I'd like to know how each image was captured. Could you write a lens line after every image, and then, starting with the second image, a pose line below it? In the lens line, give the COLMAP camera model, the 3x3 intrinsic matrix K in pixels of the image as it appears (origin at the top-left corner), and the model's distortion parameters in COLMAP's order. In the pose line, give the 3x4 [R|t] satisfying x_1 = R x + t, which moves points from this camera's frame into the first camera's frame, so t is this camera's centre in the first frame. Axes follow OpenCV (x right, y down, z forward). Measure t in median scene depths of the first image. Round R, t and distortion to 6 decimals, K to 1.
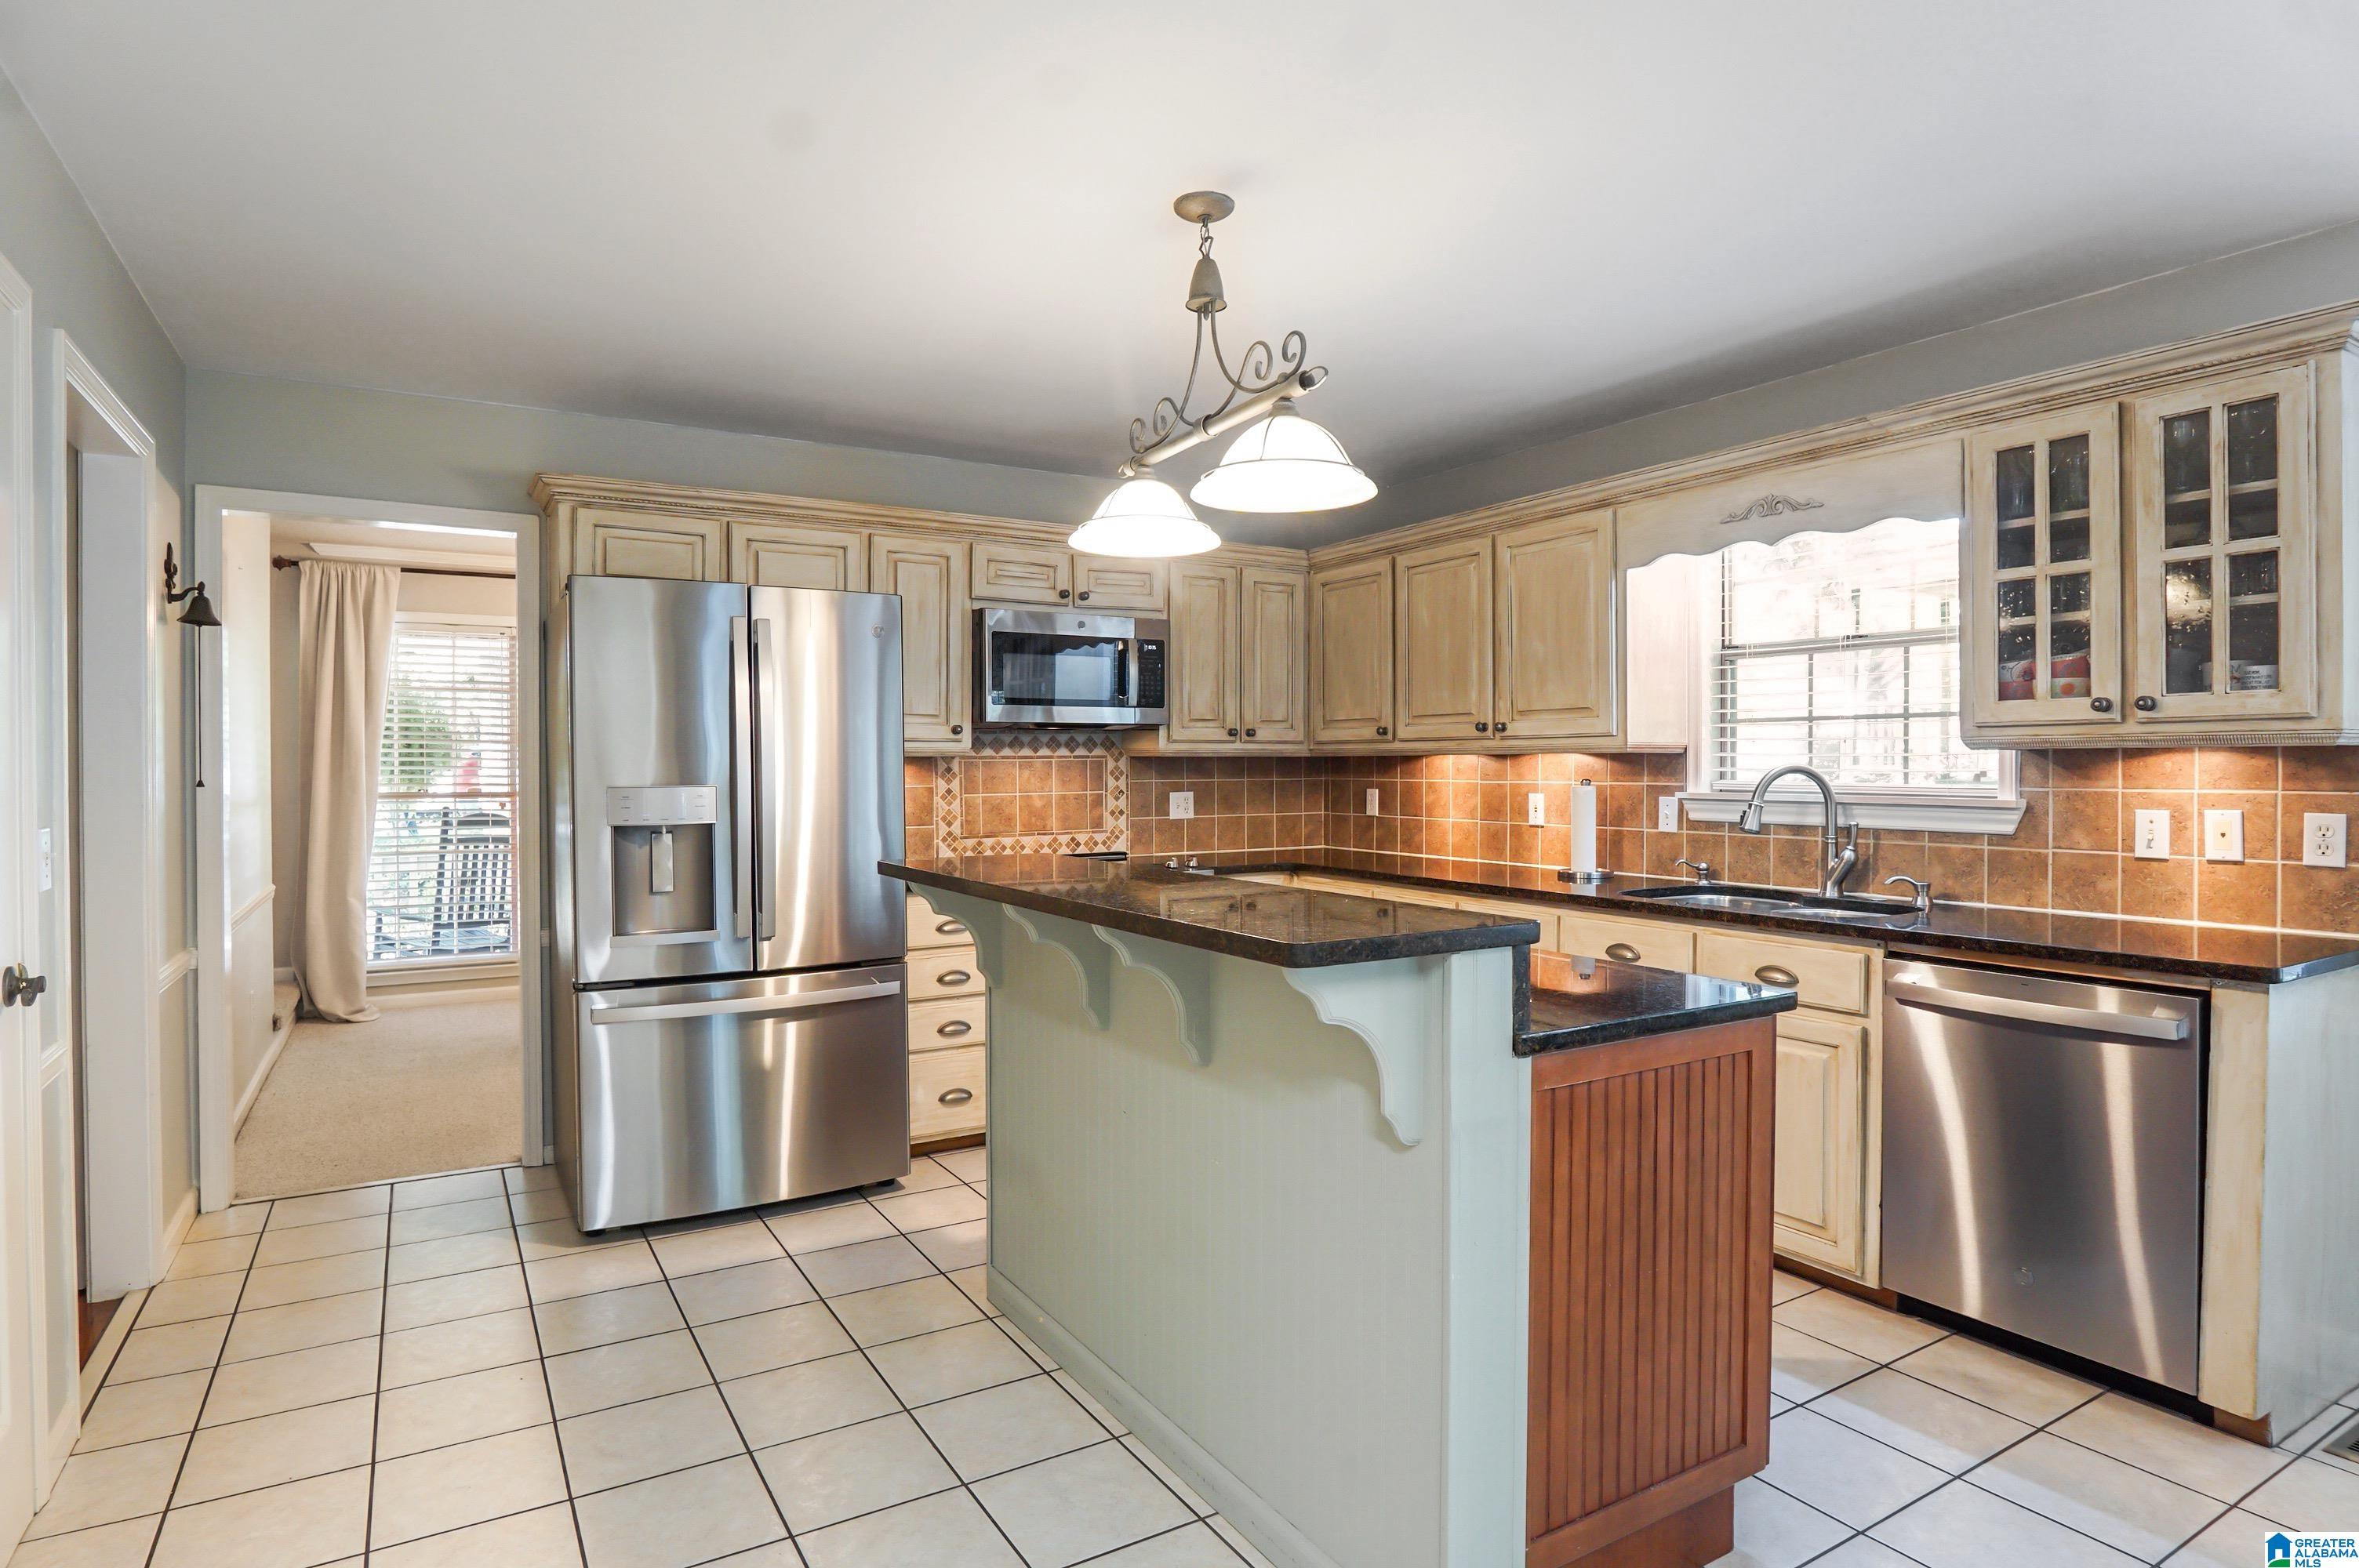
lens RADIAL K [[1262.5, 0, 1170.8], [0, 1262.5, 777.5], [0, 0, 1]] dist [-0.028454, 0.006833]
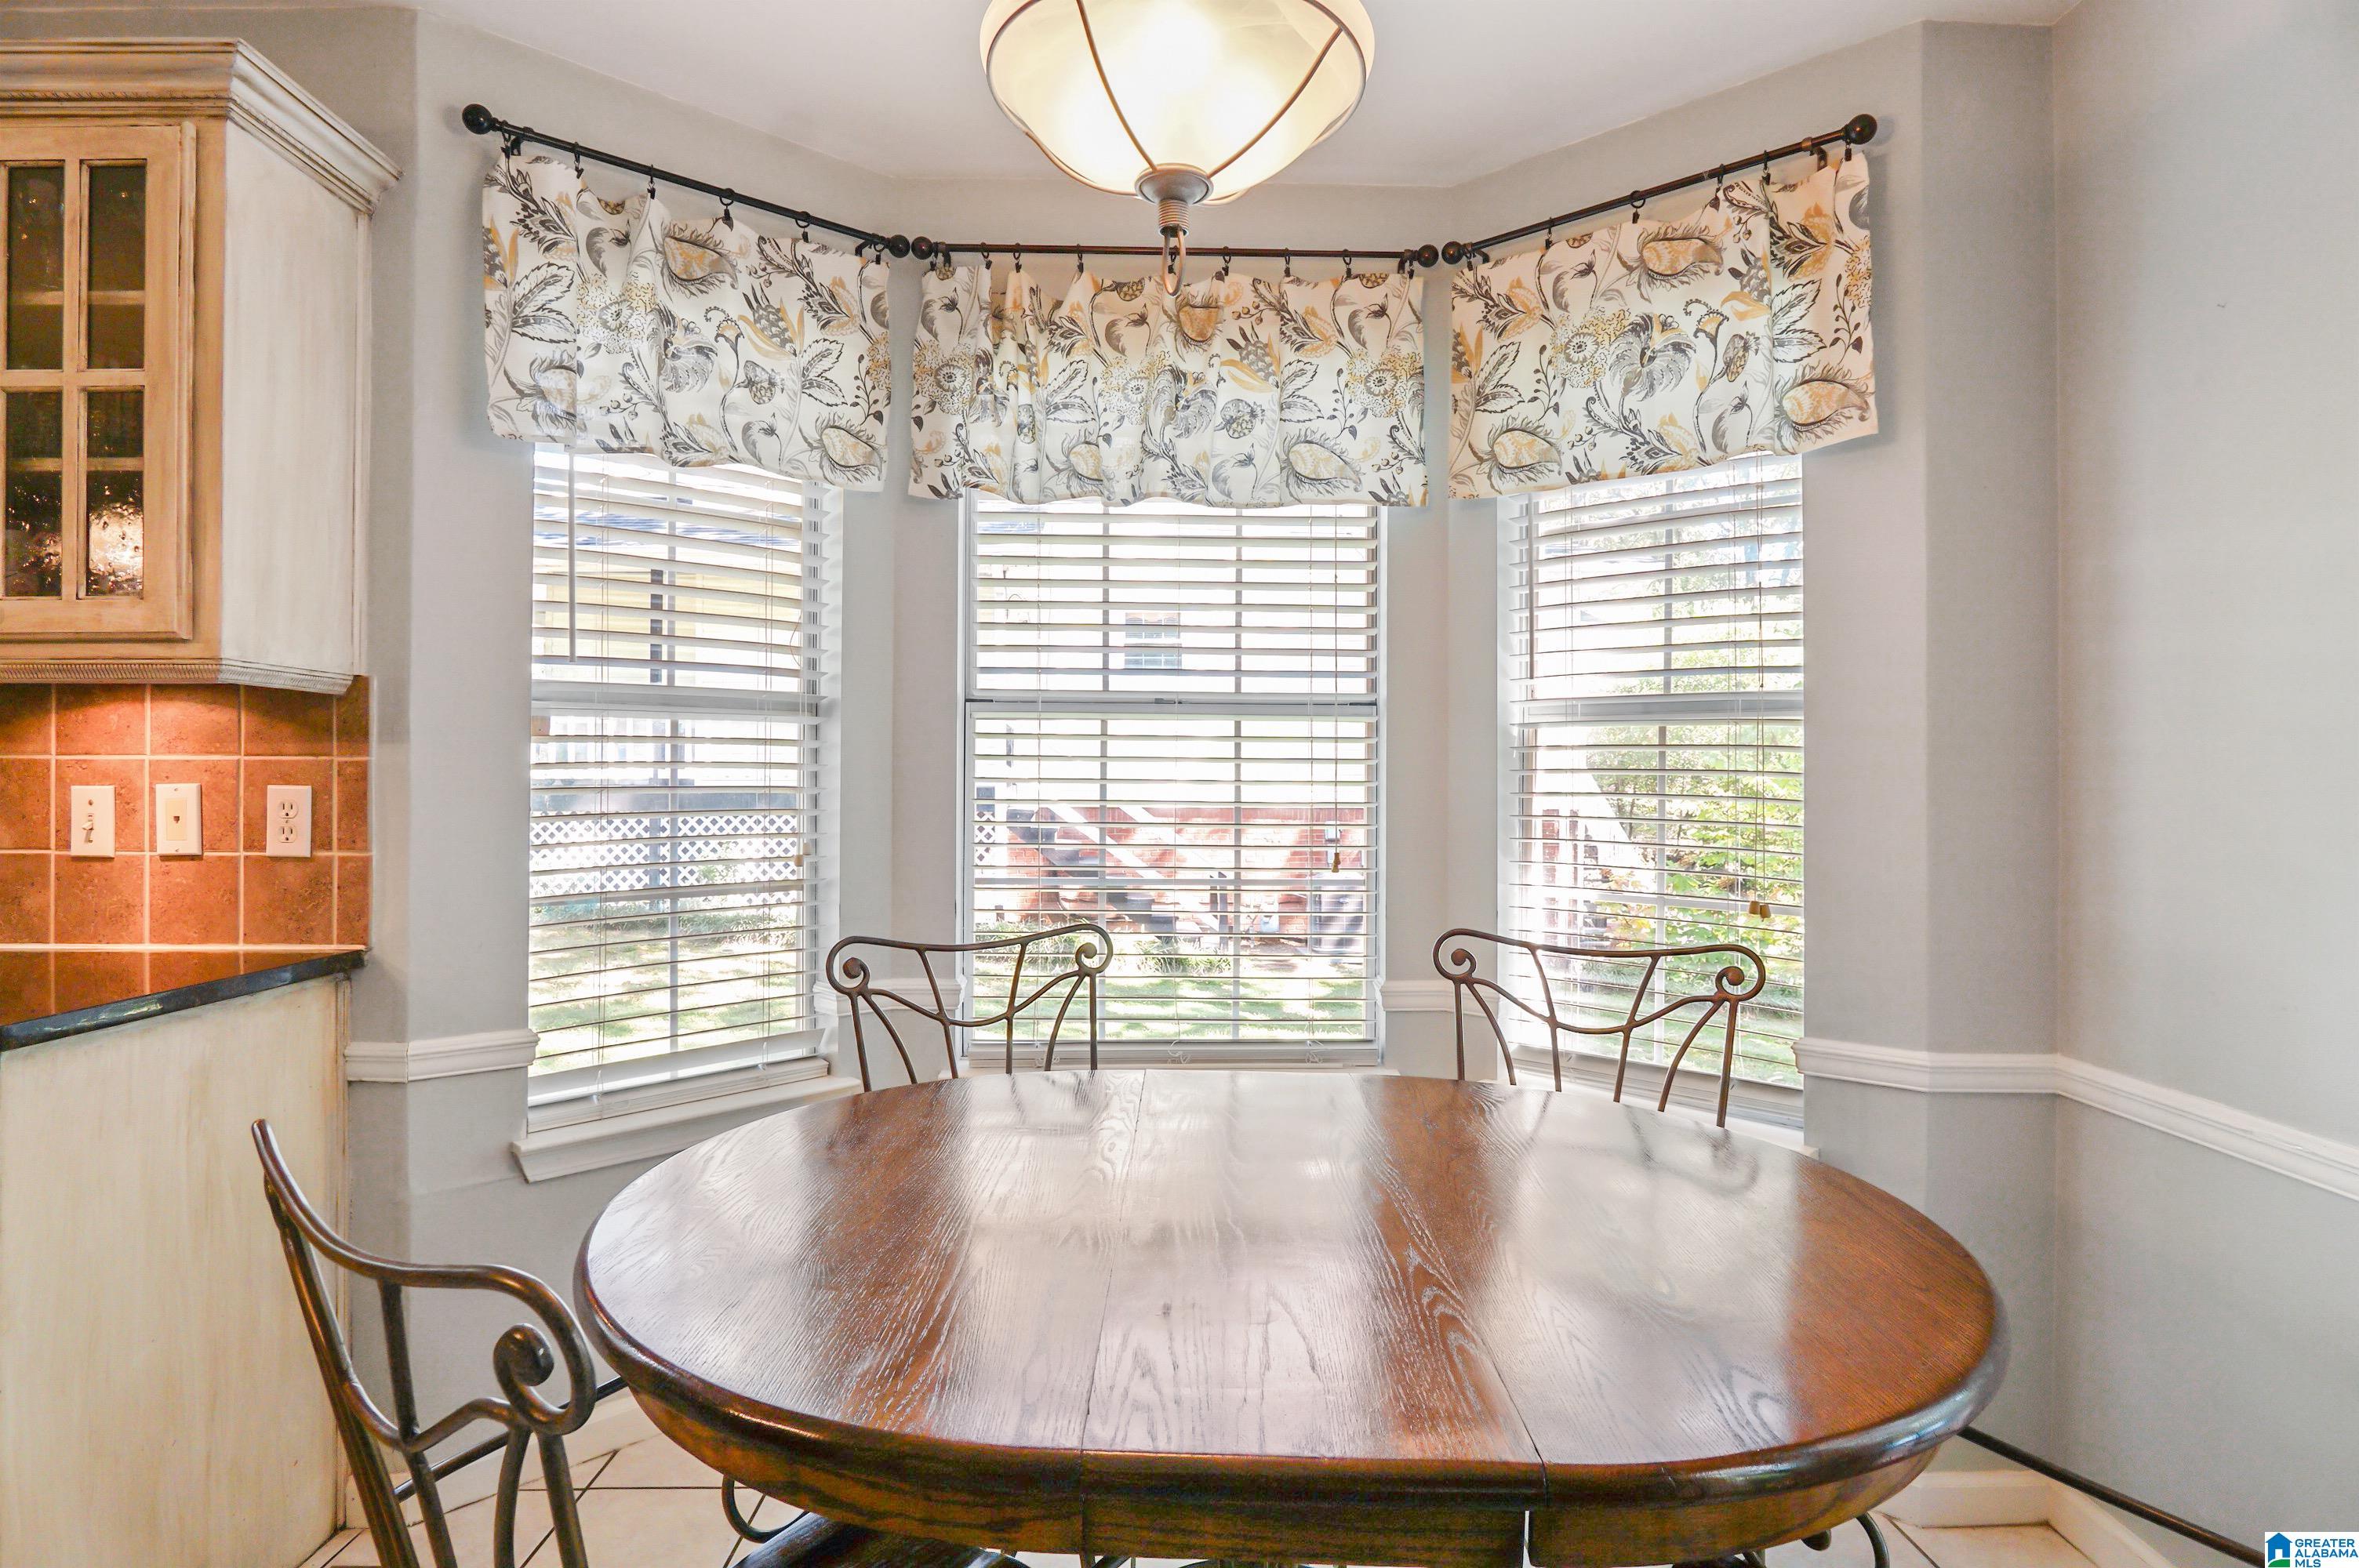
lens RADIAL K [[1262.5, 0, 1181.0], [0, 1262.5, 777.6], [0, 0, 1]] dist [-0.028454, 0.006833]
pose [[0.505902, 0.006606, 0.862565, 0.405654], [0.003632, 0.999945, -0.009788, 0.024480], [-0.862583, 0.008085, 0.505851, 0.116334]]
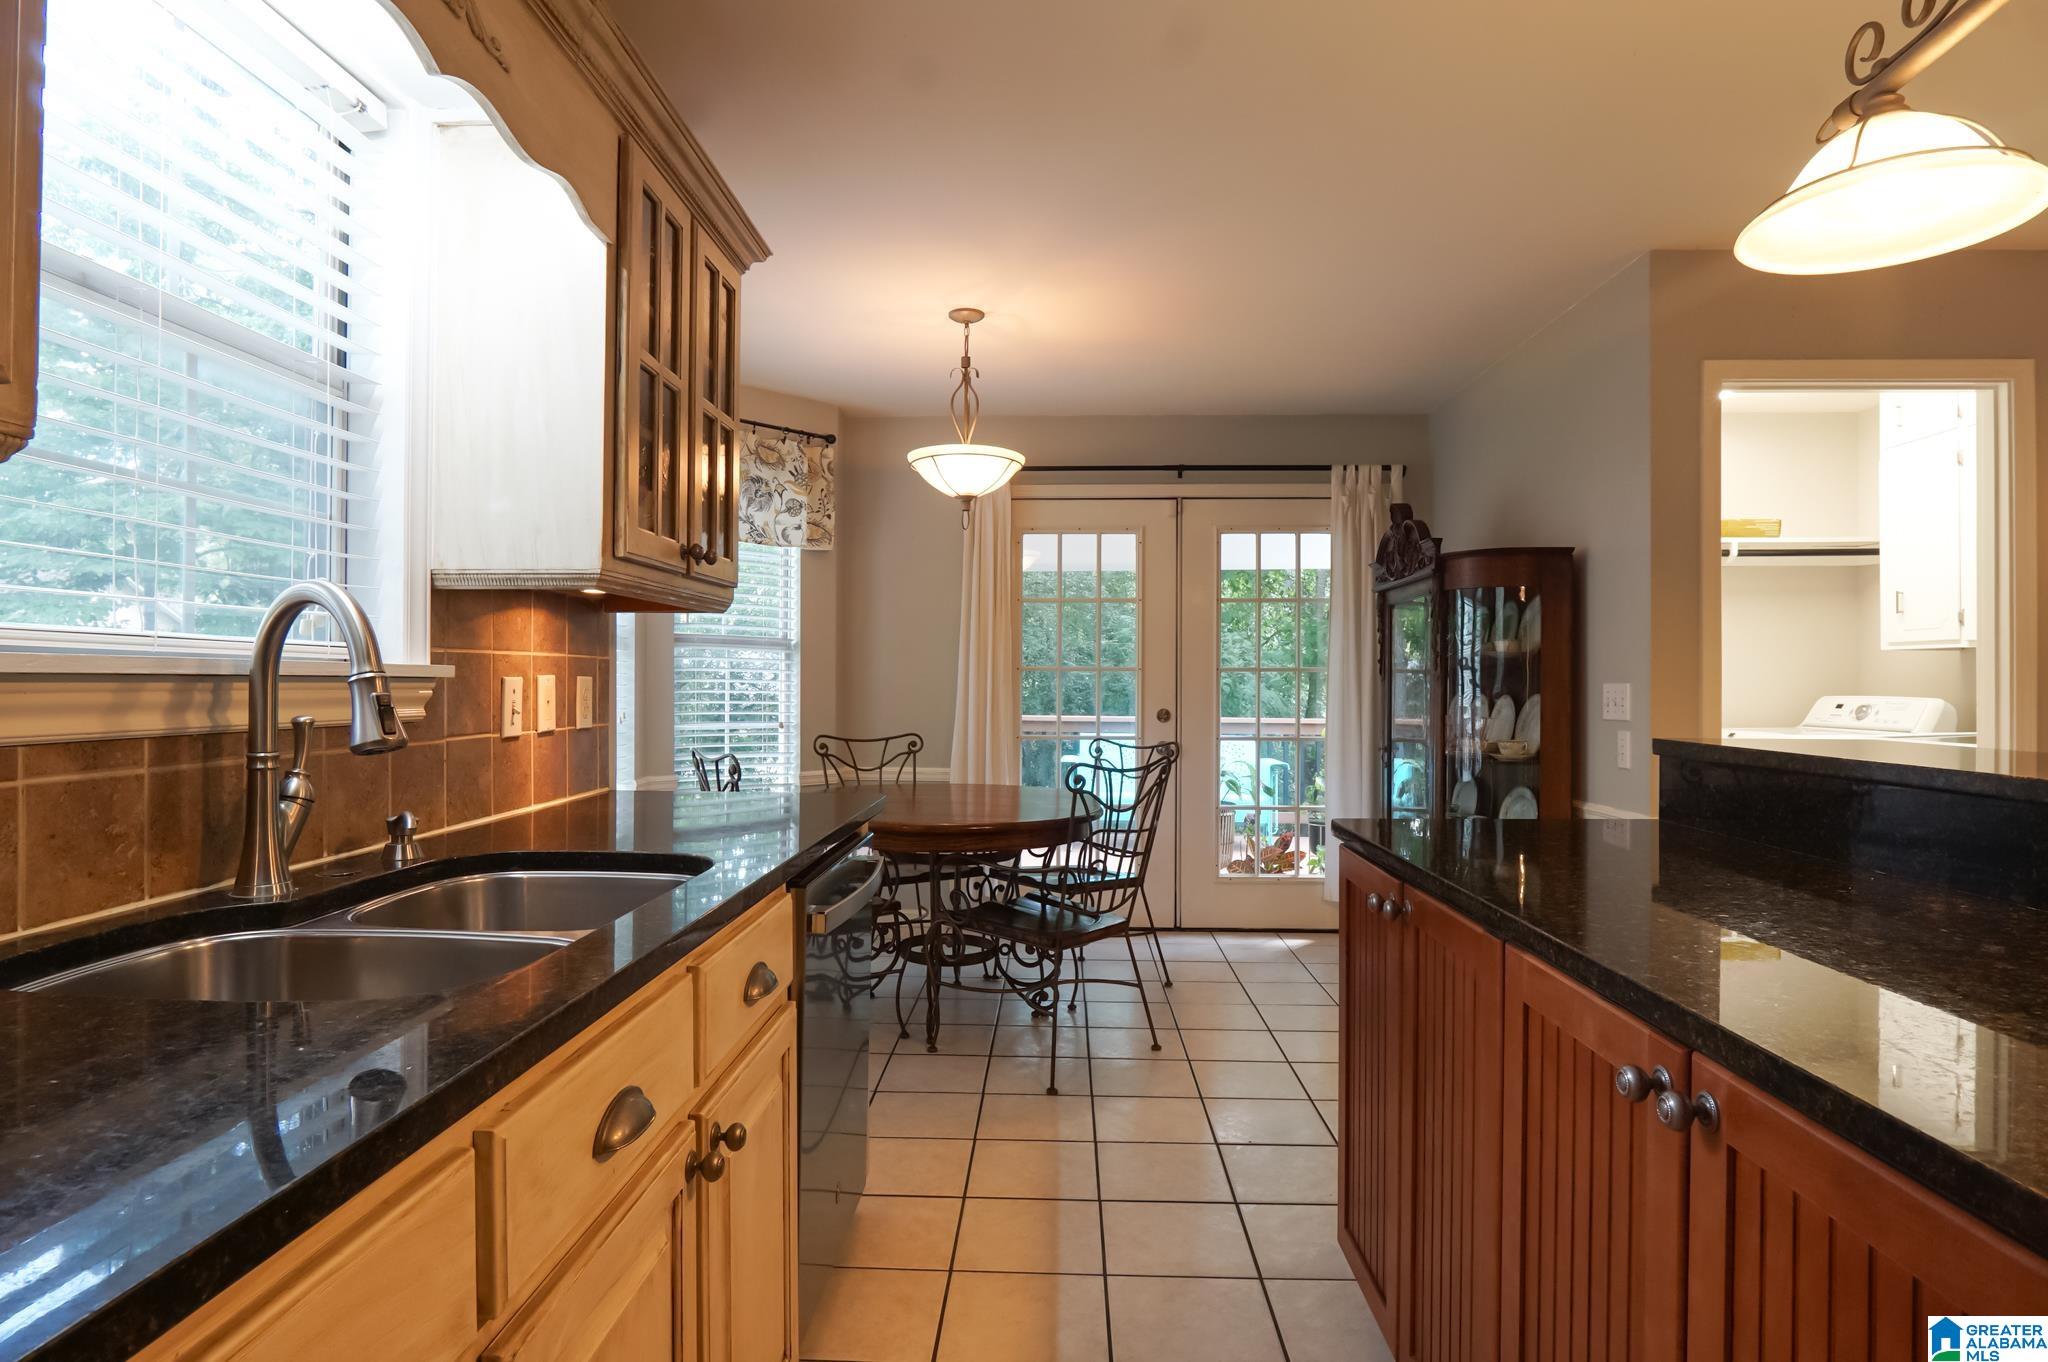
lens RADIAL K [[1096.2, 0, 1016.9], [0, 1096.2, 671.8], [0, 0, 1]] dist [-0.028454, 0.006833]
pose [[-0.836594, 0.001912, 0.547820, 0.105168], [0.002557, 0.999997, 0.000415, 0.018799], [-0.547817, 0.001748, -0.836596, 1.131307]]
